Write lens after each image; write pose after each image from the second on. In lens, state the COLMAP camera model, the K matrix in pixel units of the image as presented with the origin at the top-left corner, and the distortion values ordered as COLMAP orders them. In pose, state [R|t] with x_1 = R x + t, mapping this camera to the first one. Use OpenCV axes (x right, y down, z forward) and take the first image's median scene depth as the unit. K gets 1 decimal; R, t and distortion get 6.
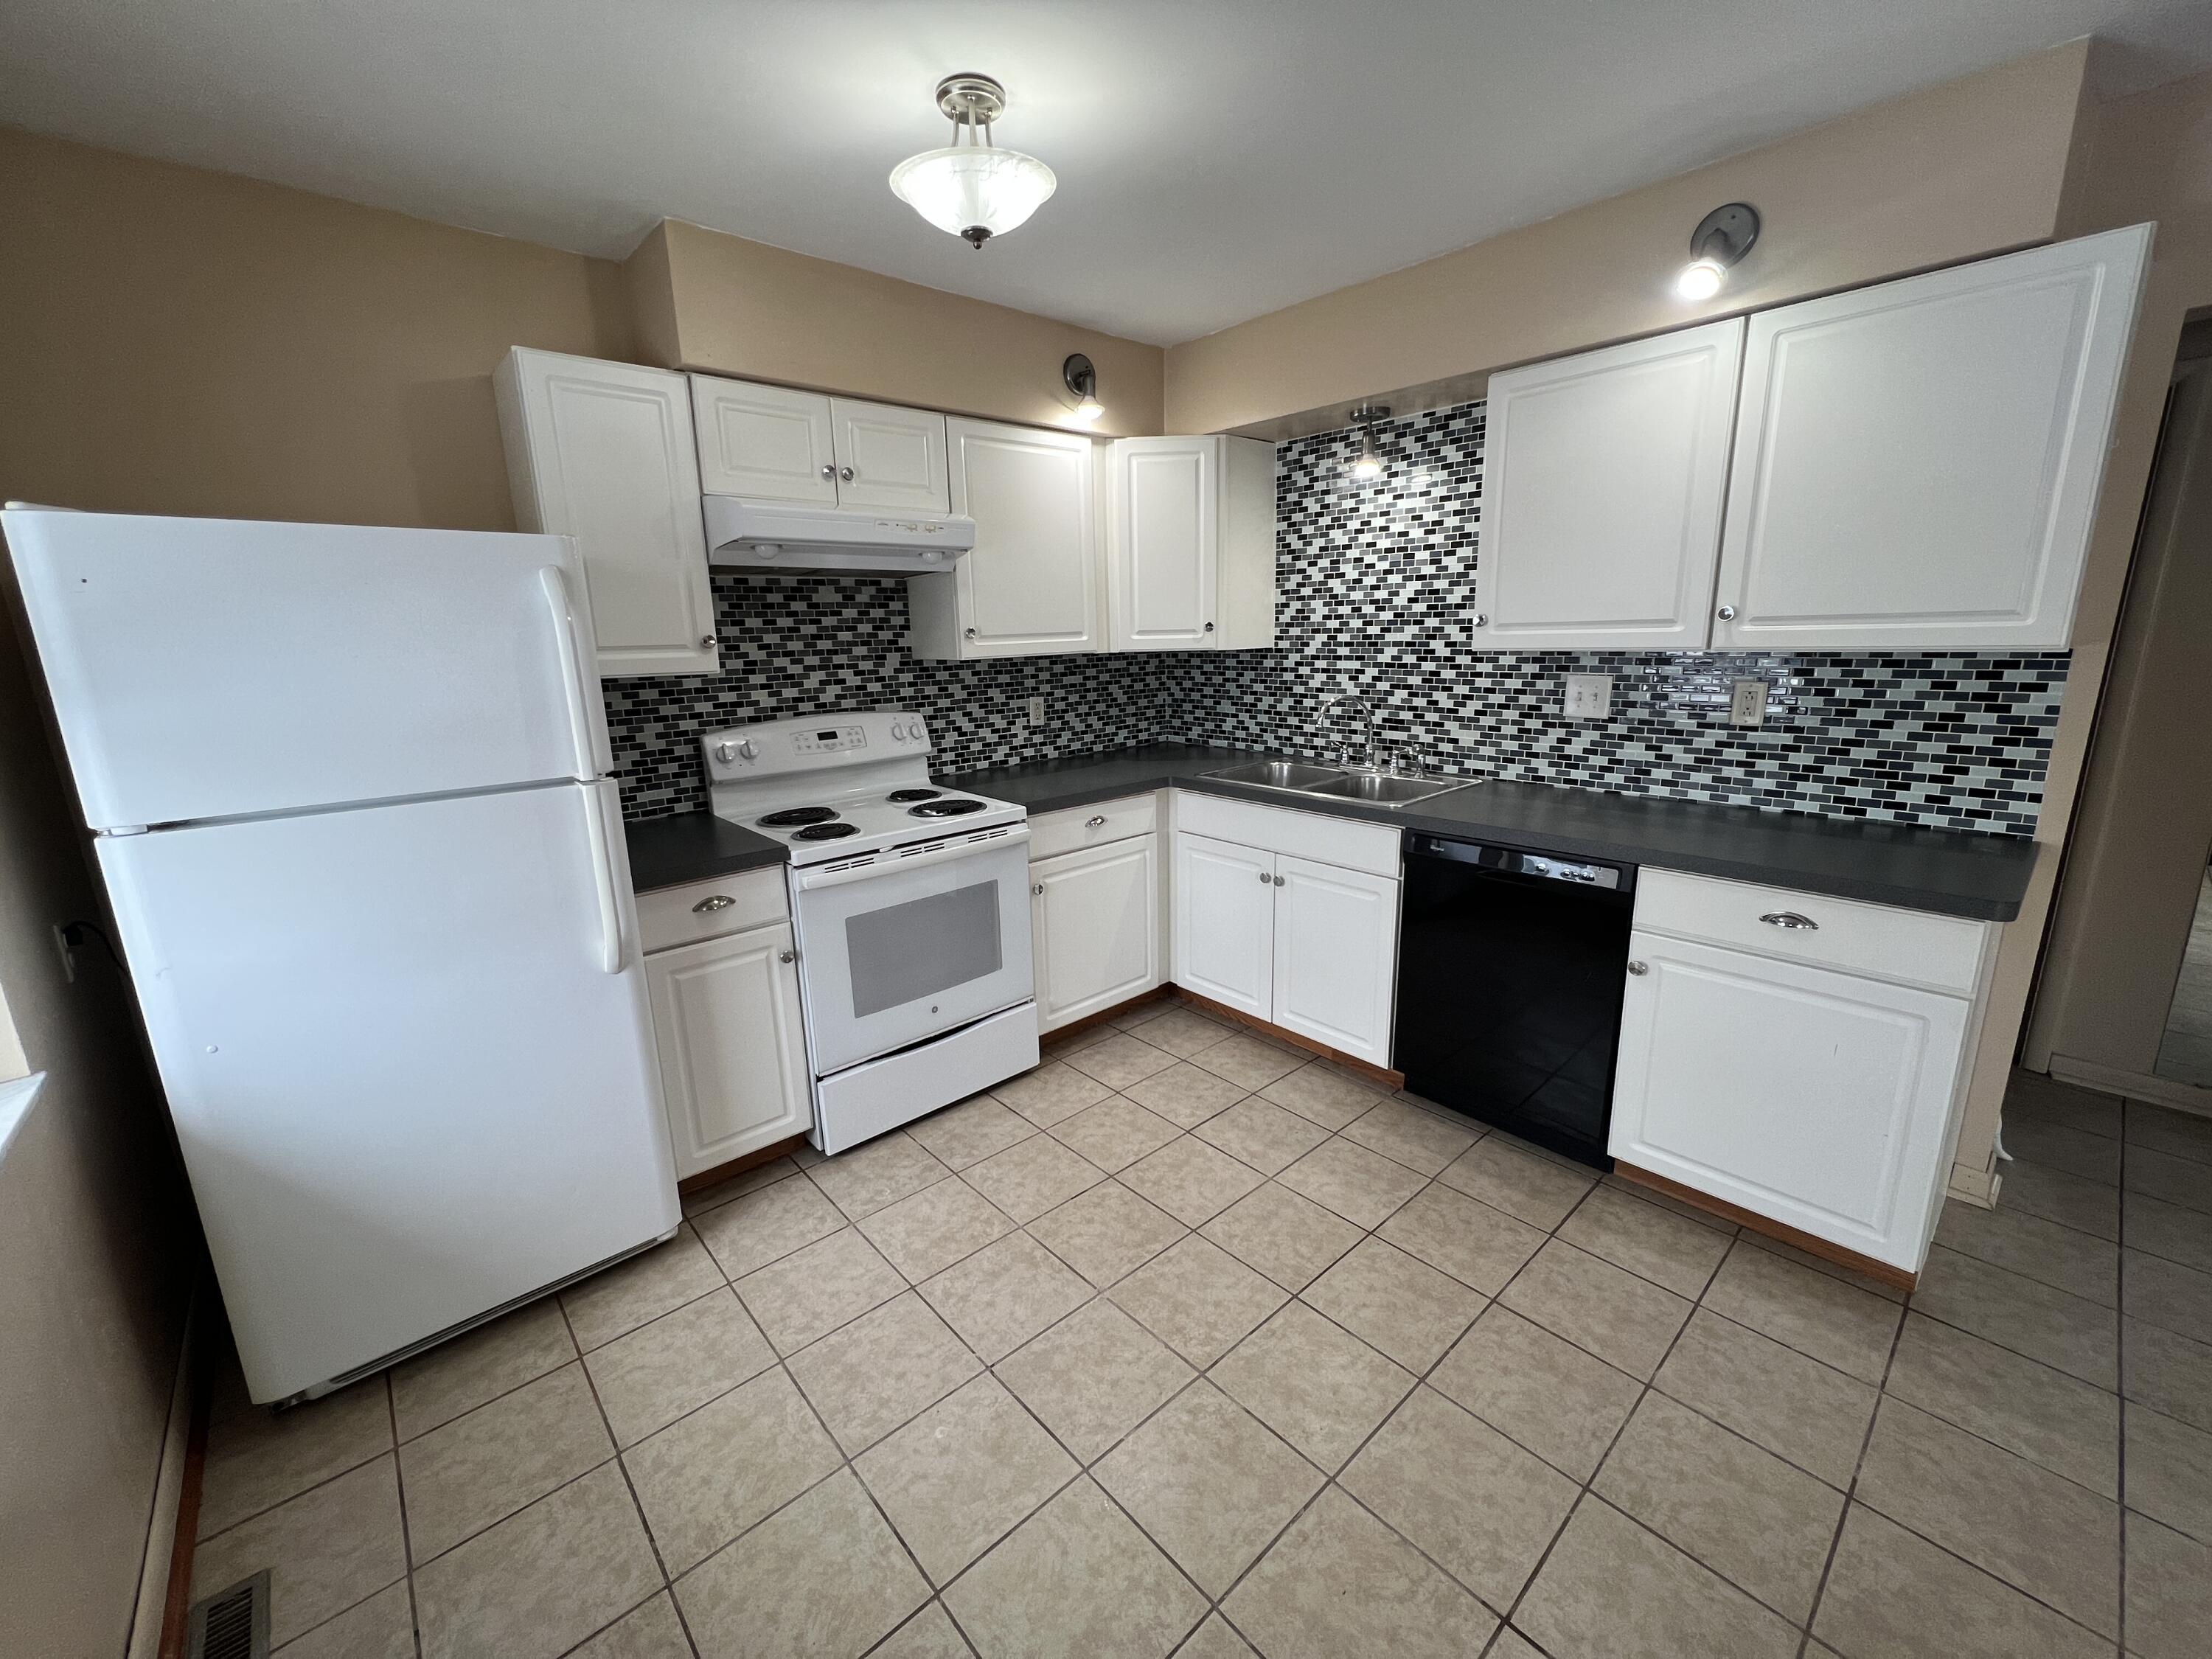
lens RADIAL K [[884.3, 0, 1106.5], [0, 884.3, 831.7], [0, 0, 1]] dist [-0.000072, -0.000011]
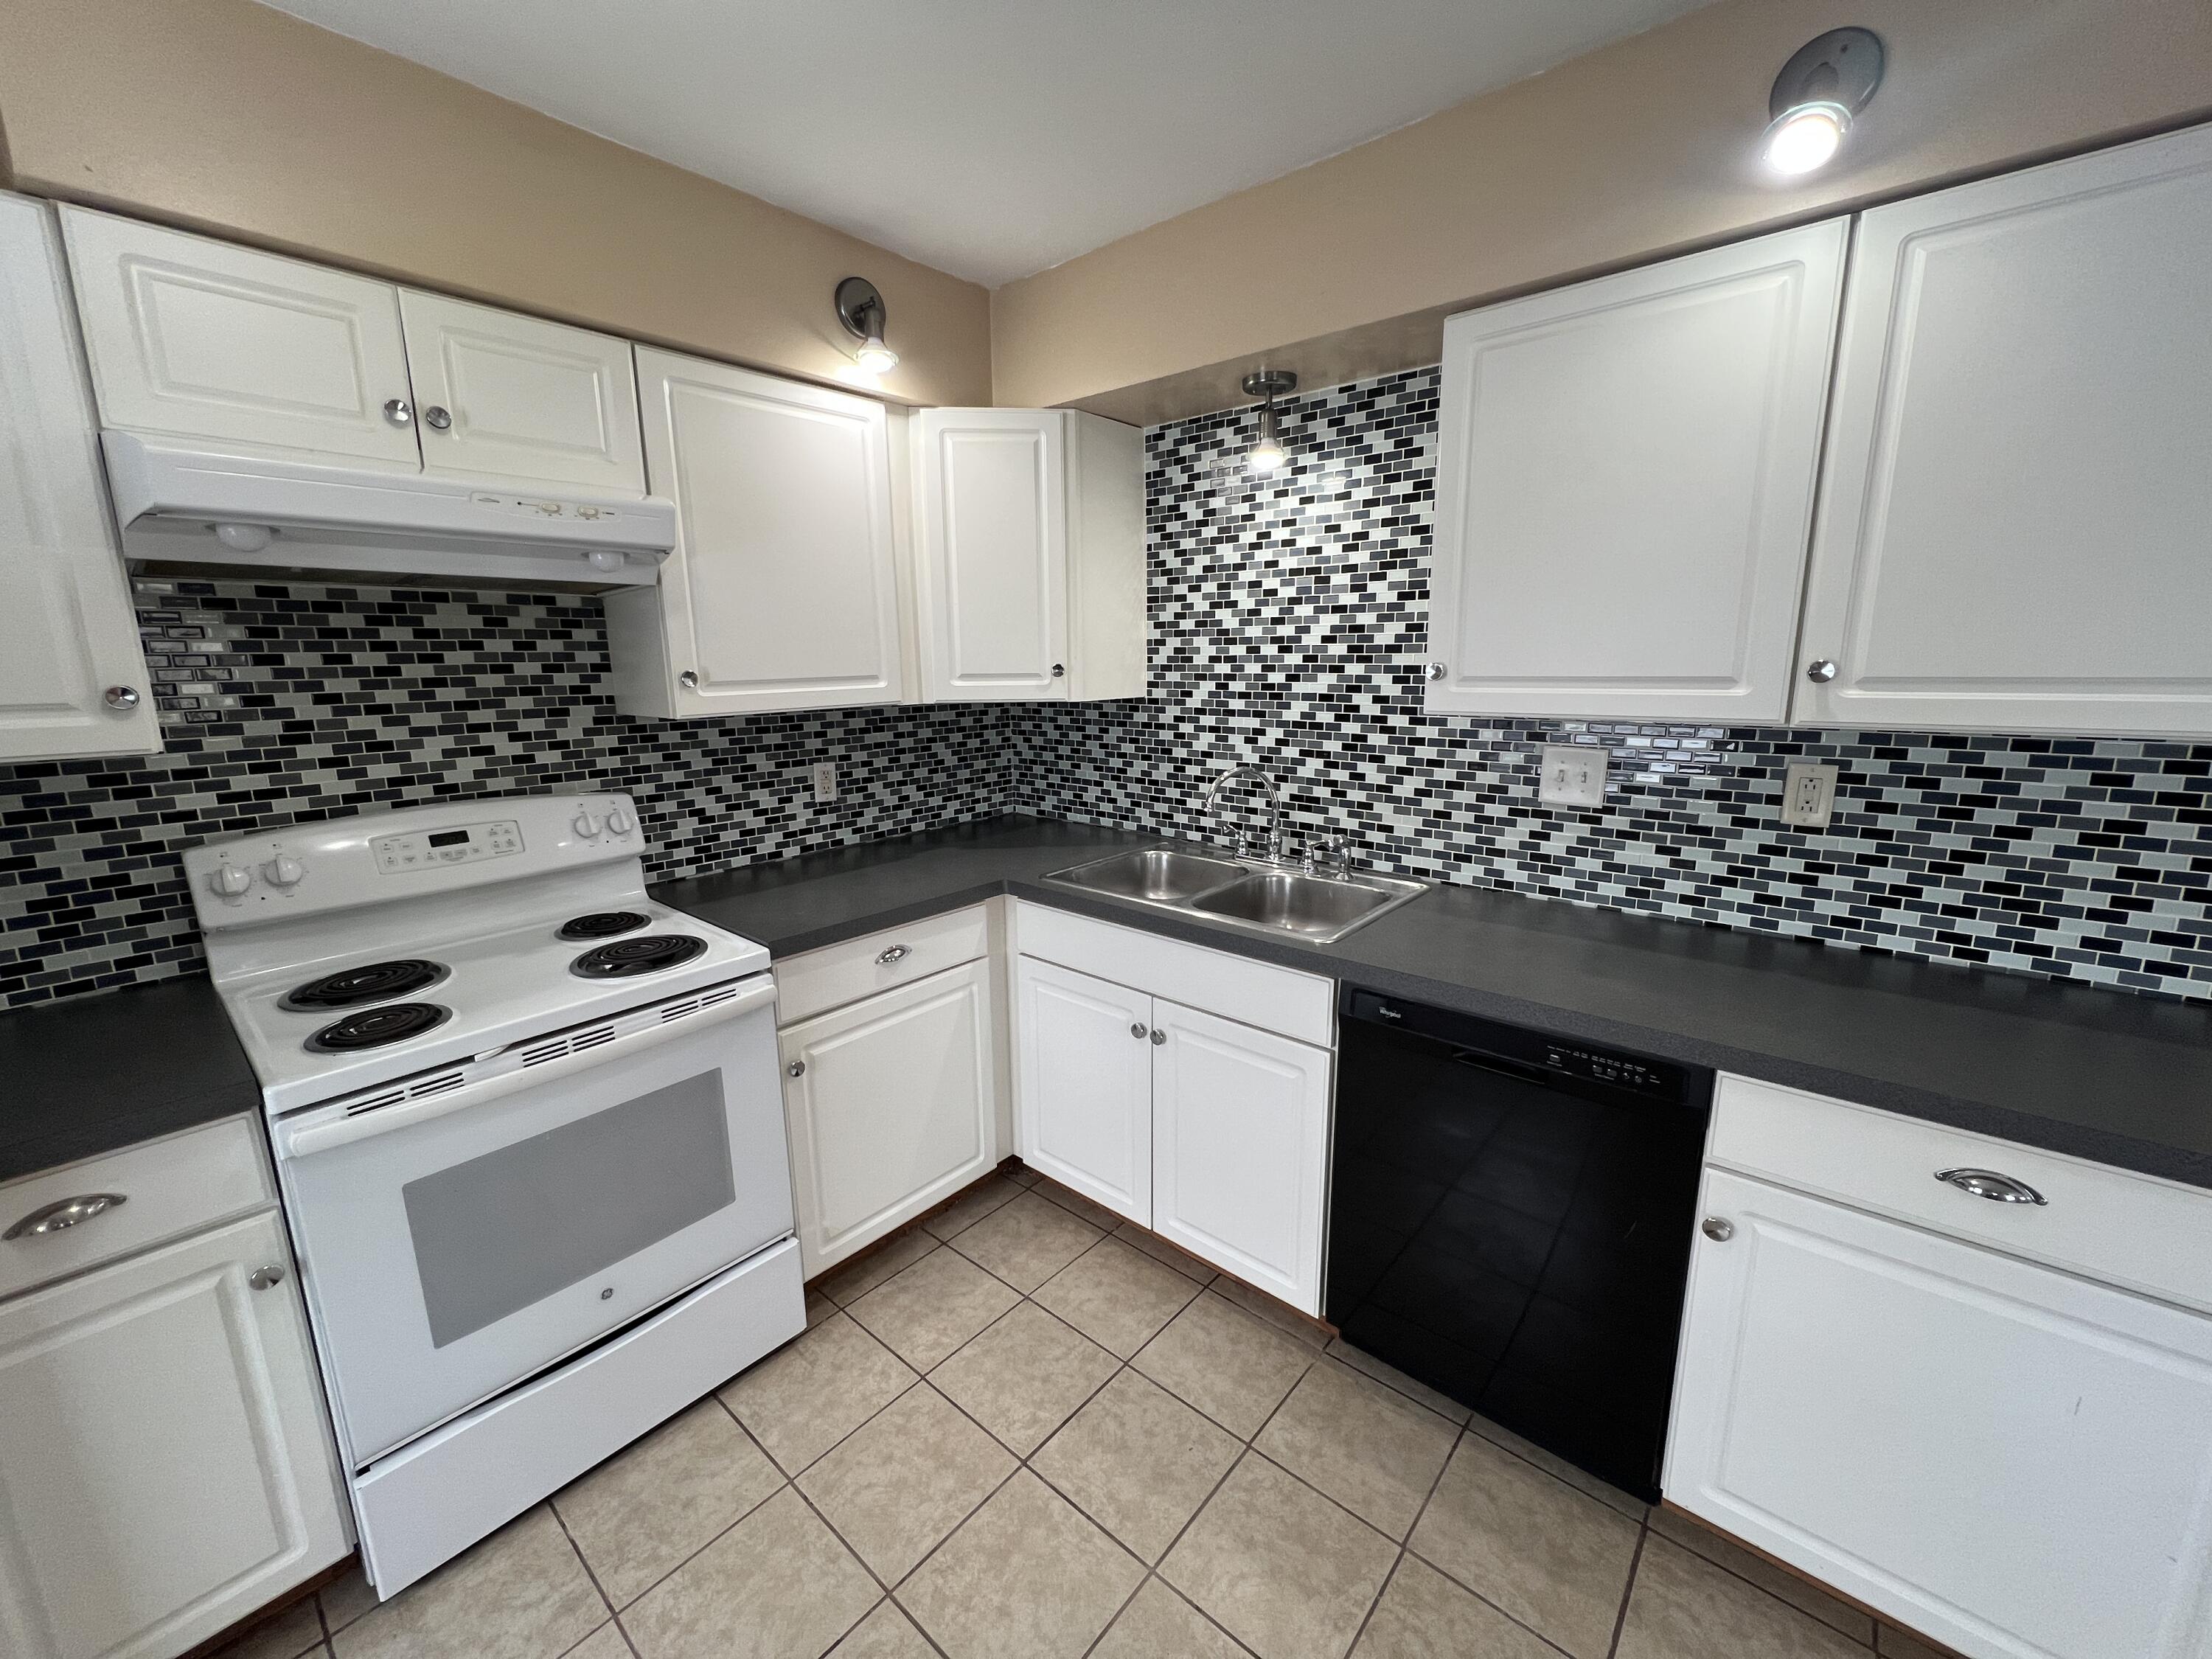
lens RADIAL K [[884.3, 0, 1106.5], [0, 884.3, 831.7], [0, 0, 1]] dist [-0.000072, -0.000011]
pose [[0.991278, -0.012845, 0.131158, 0.069643], [0.016894, 0.999413, -0.029812, -0.090870], [-0.130698, 0.031768, 0.990913, 0.328689]]
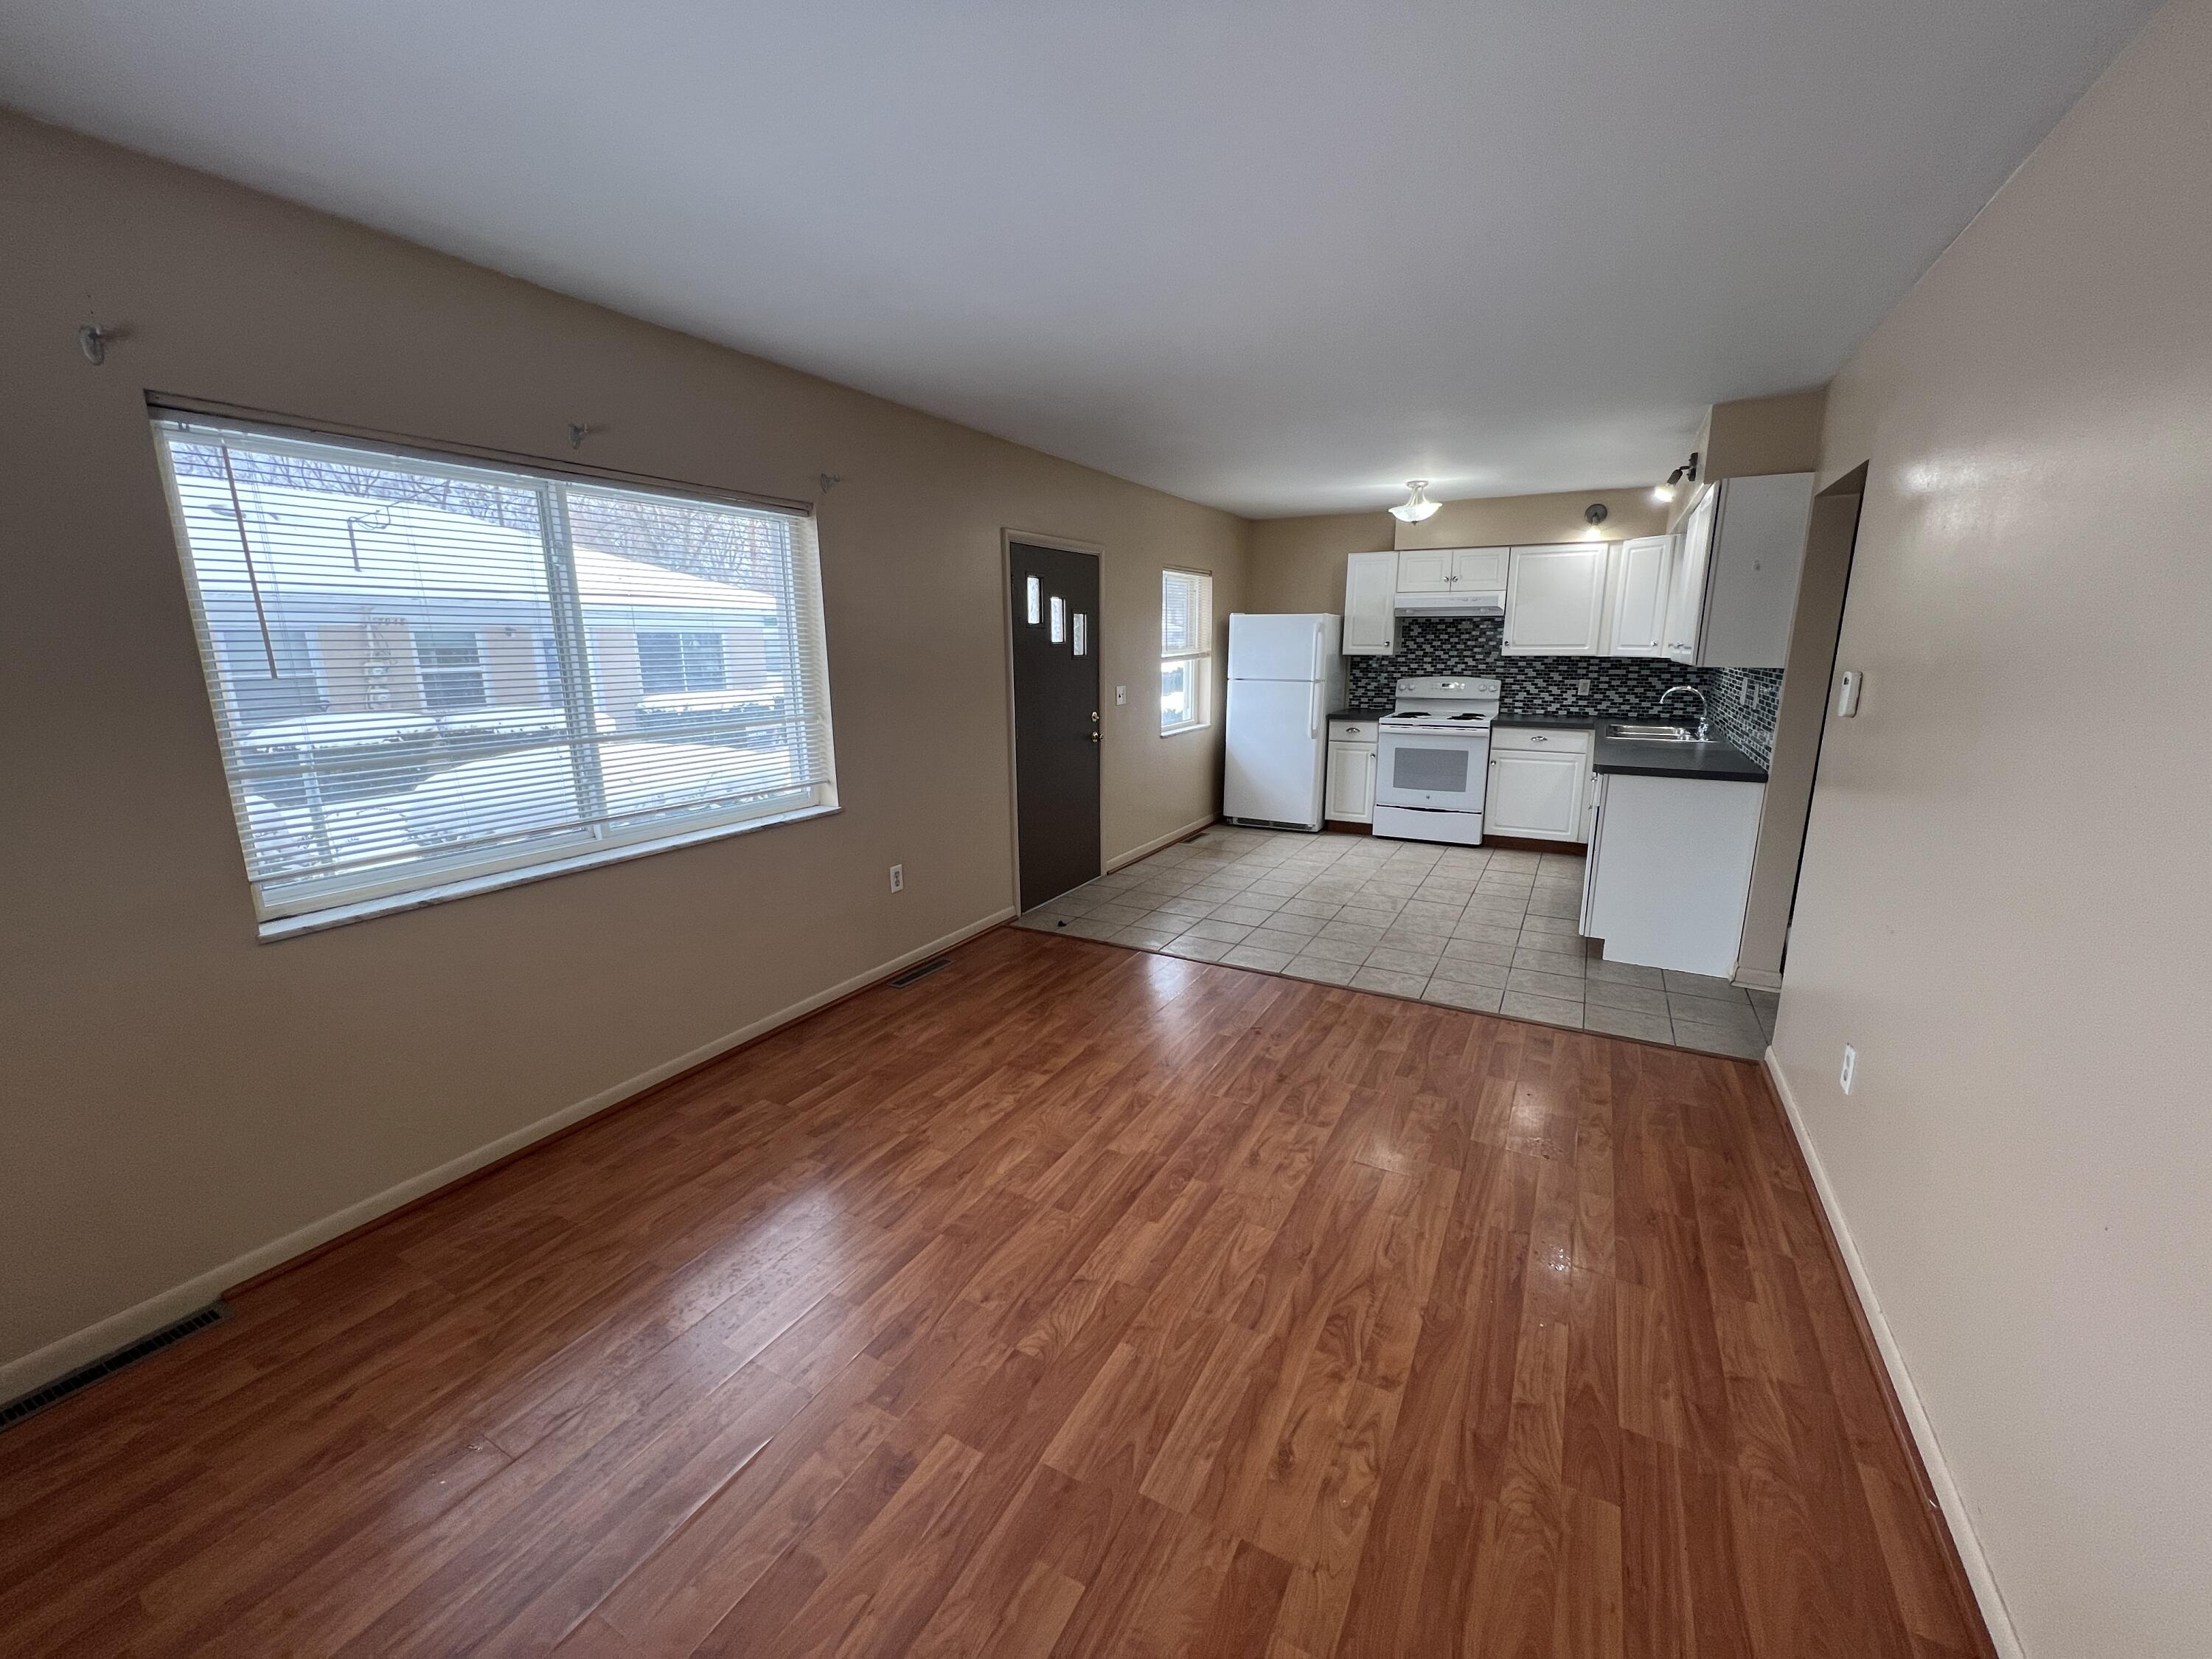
lens RADIAL K [[884.3, 0, 1106.5], [0, 884.3, 831.7], [0, 0, 1]] dist [-0.000072, -0.000011]
pose [[0.334502, 0.224123, -0.915356, 1.700796], [-0.219820, 0.963071, 0.155476, 0.105430], [0.916399, 0.149206, 0.371416, -0.677224]]
